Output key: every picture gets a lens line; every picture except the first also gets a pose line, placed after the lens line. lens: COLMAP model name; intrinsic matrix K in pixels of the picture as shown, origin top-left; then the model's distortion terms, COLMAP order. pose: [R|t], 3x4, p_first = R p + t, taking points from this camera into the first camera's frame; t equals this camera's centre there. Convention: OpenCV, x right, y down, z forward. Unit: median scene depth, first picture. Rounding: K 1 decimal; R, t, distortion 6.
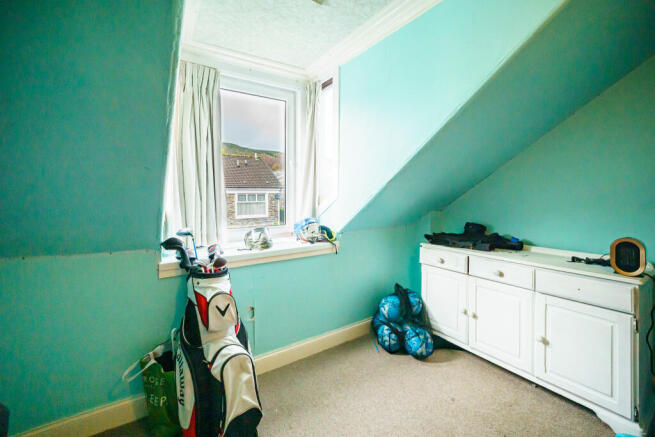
lens RADIAL K [[269.2, 0, 327.9], [0, 269.2, 198.2], [0, 0, 1]] dist [-0.000075, 0.000023]
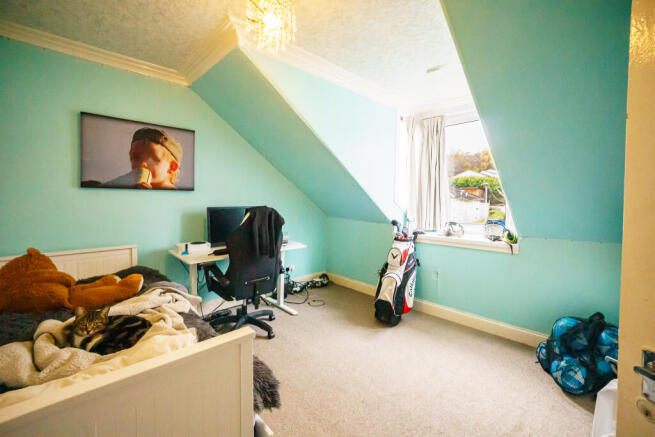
lens RADIAL K [[276.3, 0, 329.4], [0, 276.3, 208.9], [0, 0, 1]] dist [0.000247, 0.000229]
pose [[0.153185, 0.032609, -0.987659, 1.059371], [-0.000469, 0.999458, 0.032925, -0.003948], [0.988197, -0.004580, 0.153117, 0.138504]]
